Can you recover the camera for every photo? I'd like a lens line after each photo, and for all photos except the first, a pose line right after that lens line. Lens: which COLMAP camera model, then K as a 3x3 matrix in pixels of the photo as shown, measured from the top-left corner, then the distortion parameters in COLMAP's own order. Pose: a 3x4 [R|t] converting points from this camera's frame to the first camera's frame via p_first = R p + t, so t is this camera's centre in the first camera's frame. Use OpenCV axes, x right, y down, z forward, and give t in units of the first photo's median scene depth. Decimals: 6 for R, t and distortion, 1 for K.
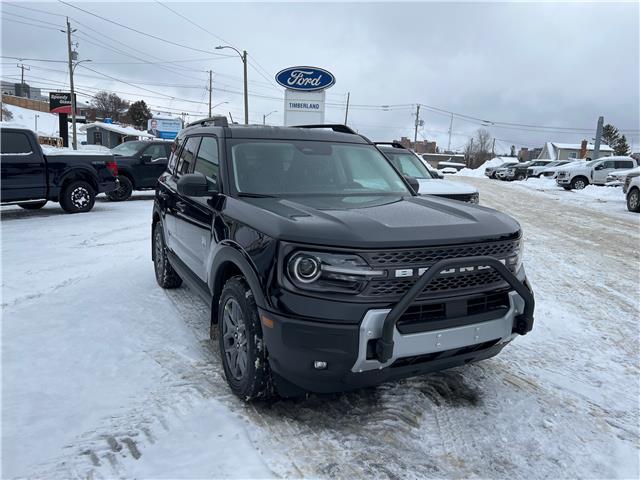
lens RADIAL K [[479.0, 0, 320.0], [0, 479.0, 240.0], [0, 0, 1]] dist [0.057246, -0.067909]
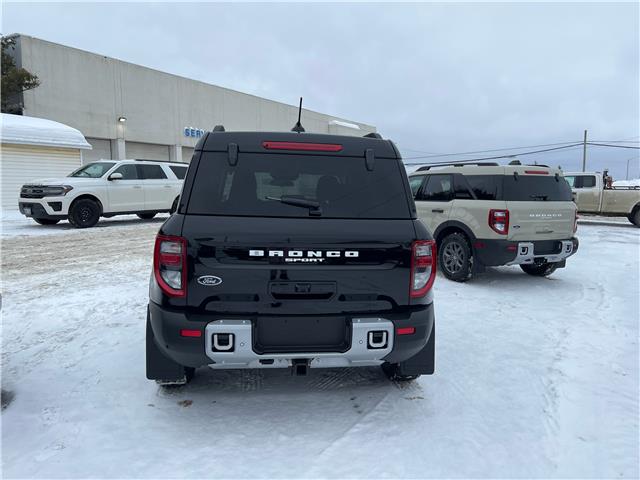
lens RADIAL K [[479.0, 0, 320.0], [0, 479.0, 240.0], [0, 0, 1]] dist [0.057246, -0.067909]
pose [[-0.938347, -0.095420, 0.332263, -0.138620], [0.001794, 0.959793, 0.280702, -0.094112], [-0.345689, 0.263993, -0.900448, 0.534704]]
